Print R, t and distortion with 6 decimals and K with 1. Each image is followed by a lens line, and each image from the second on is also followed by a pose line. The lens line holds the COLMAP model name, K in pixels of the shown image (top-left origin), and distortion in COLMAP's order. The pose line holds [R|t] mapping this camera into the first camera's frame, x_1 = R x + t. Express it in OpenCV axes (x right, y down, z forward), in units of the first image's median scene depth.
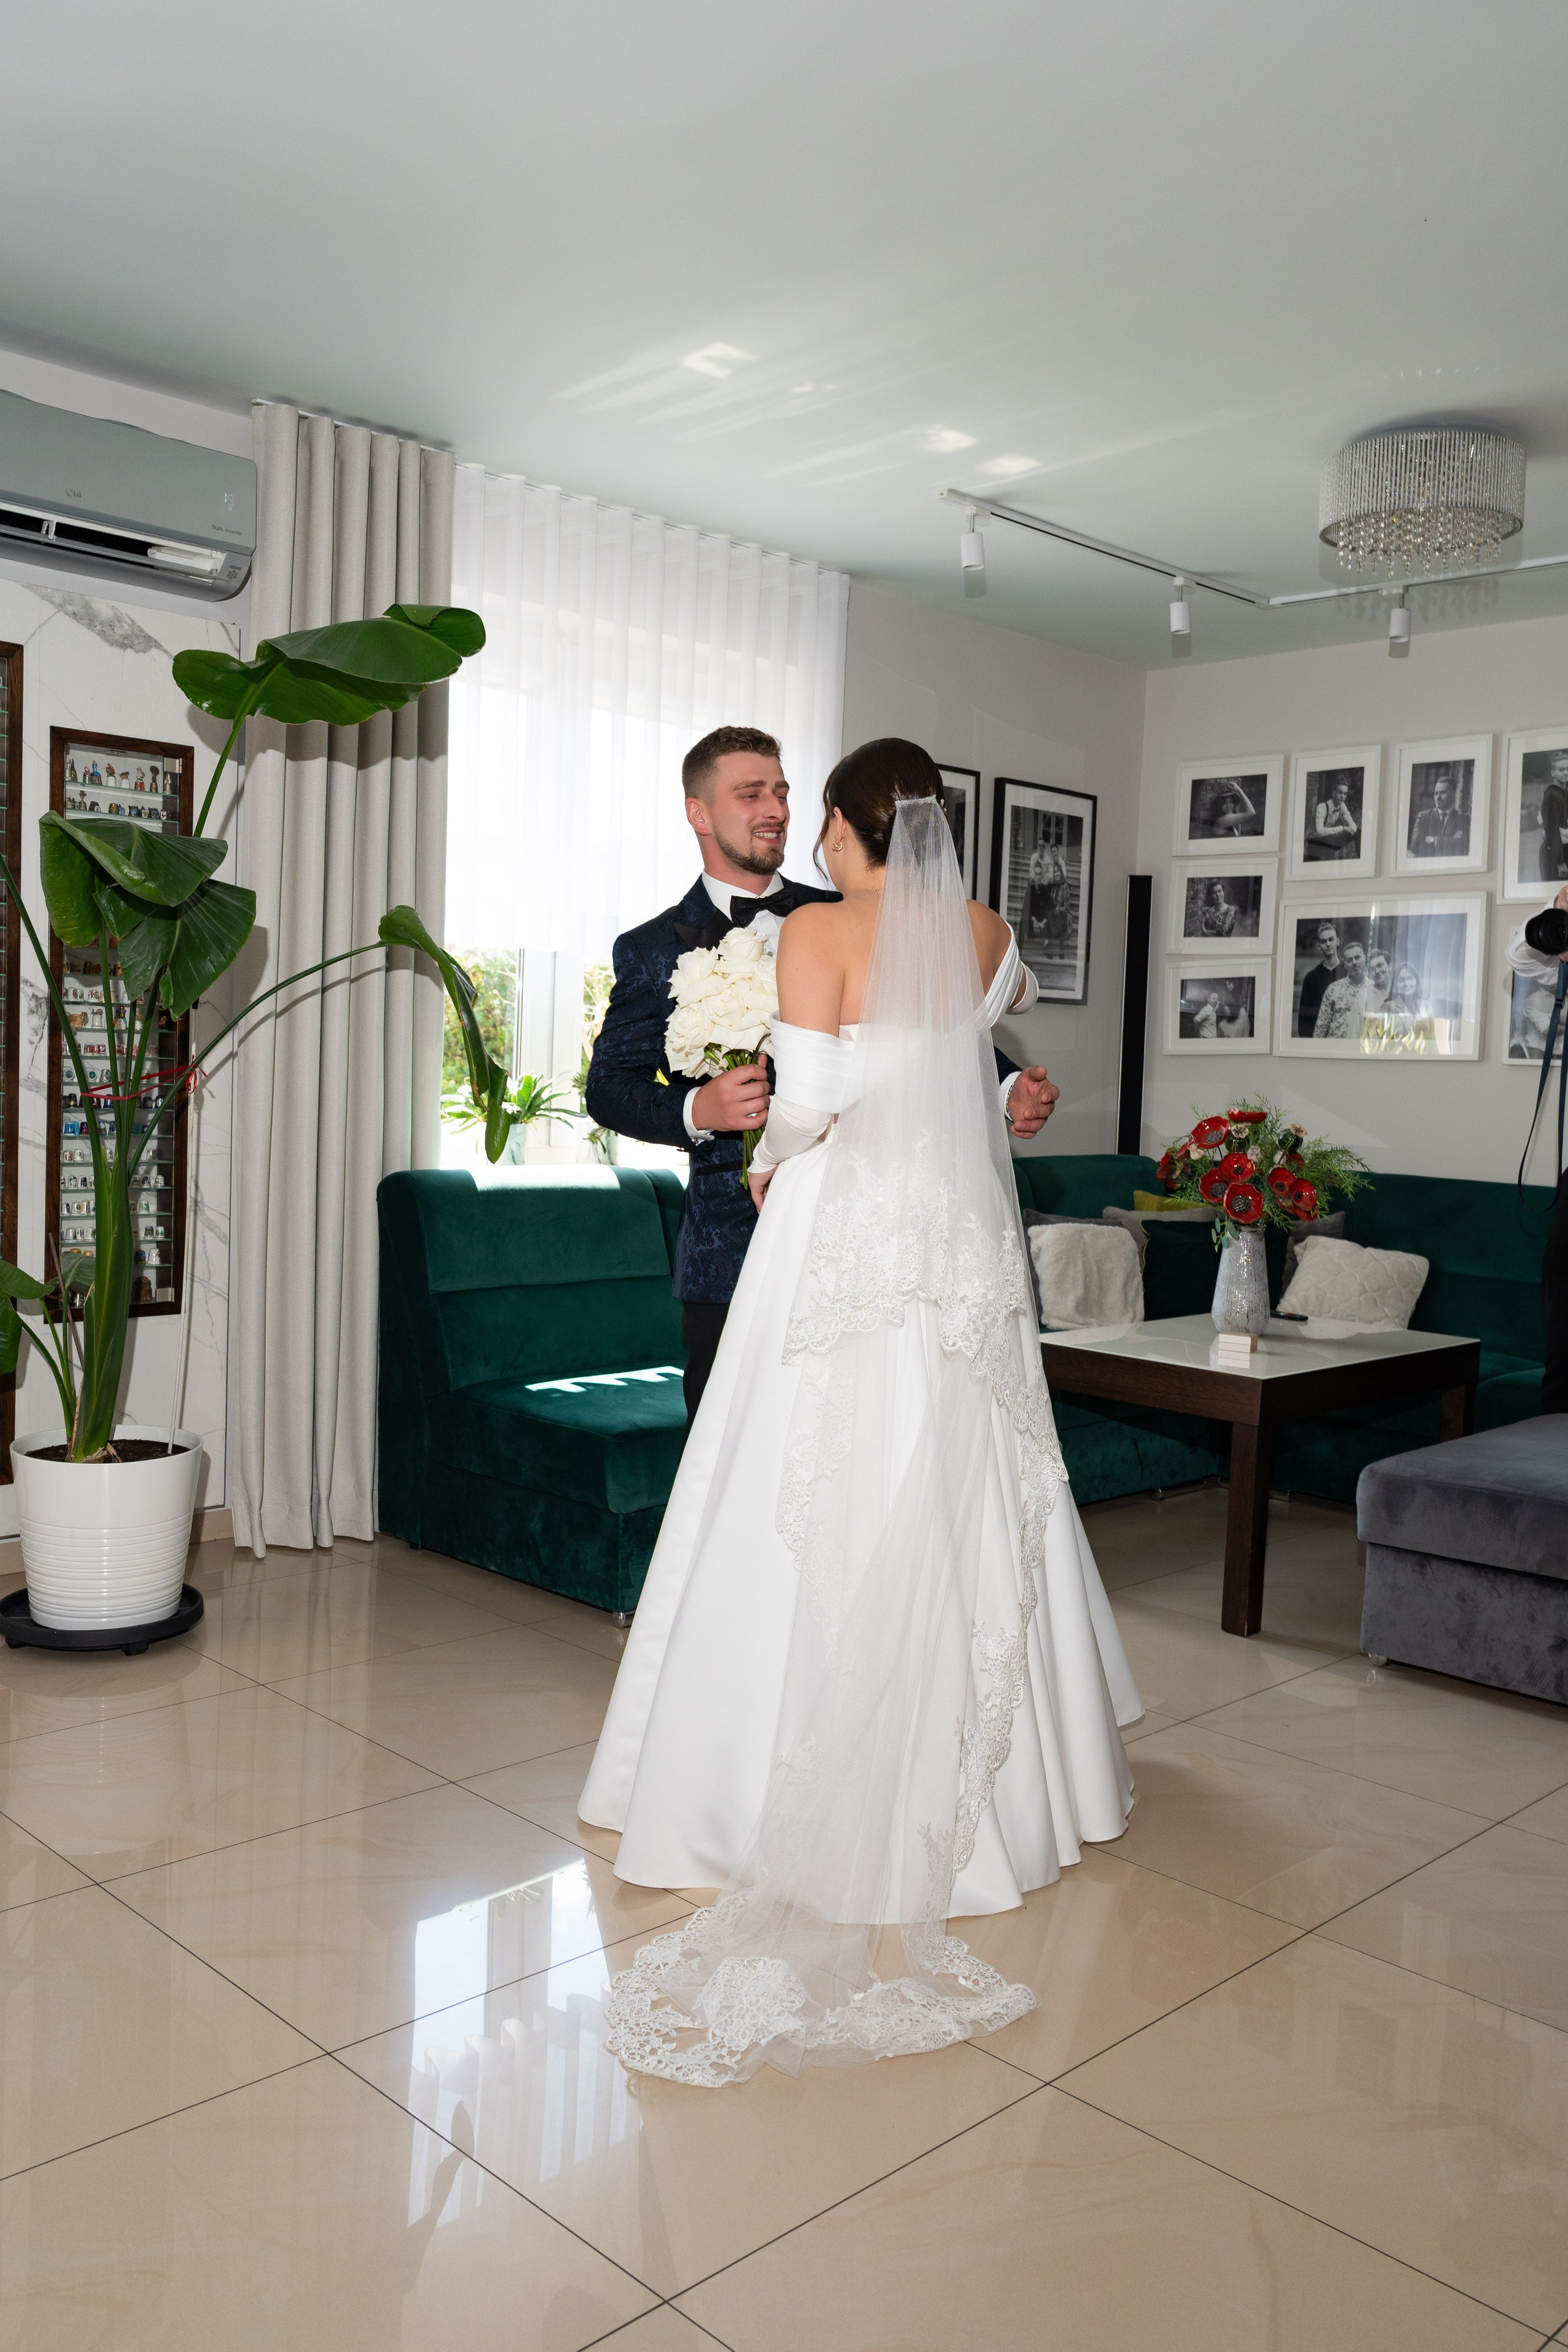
lens RADIAL K [[1954.6, 0, 784.2], [0, 1954.6, 1174.6], [0, 0, 1]] dist [0.008040, -0.000205]
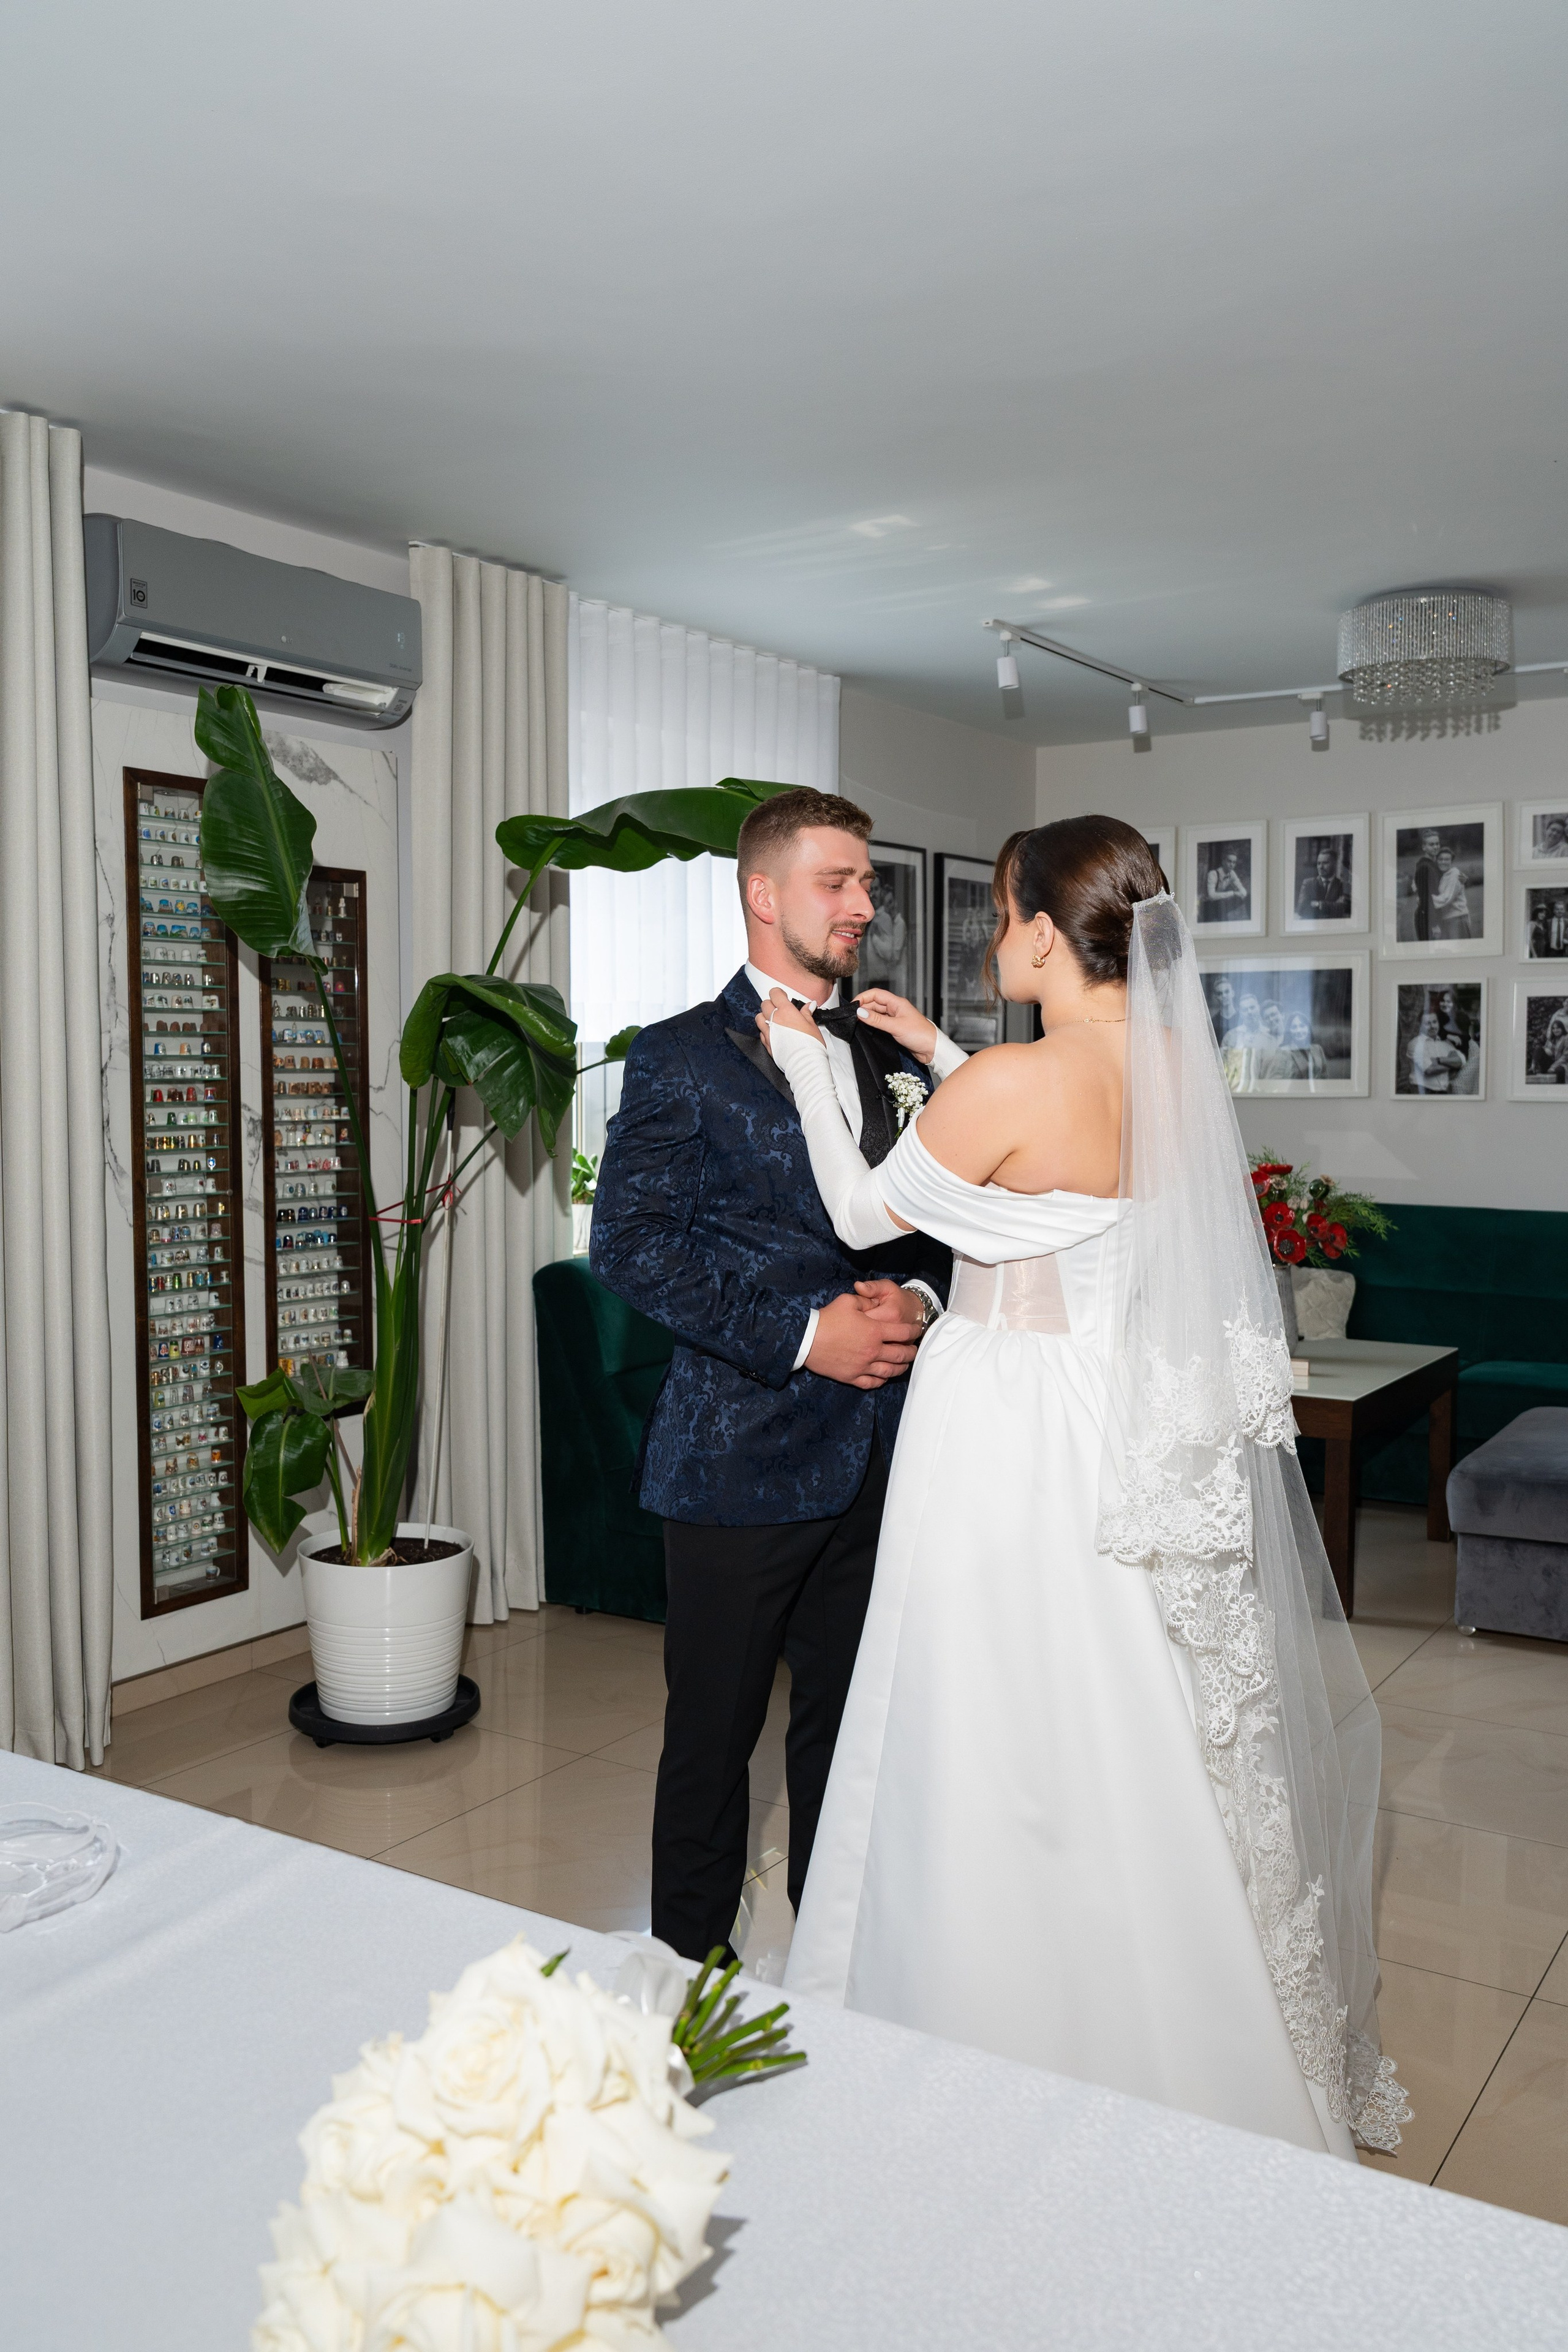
lens RADIAL K [[1962.0, 0, 783.4], [0, 1962.0, 1171.6], [0, 0, 1]] dist [0.000735, 0.000137]
pose [[0.976155, -0.048984, 0.211477, -0.301617], [0.048542, 0.998795, 0.007285, -0.052726], [-0.211579, 0.003155, 0.977356, -0.070136]]
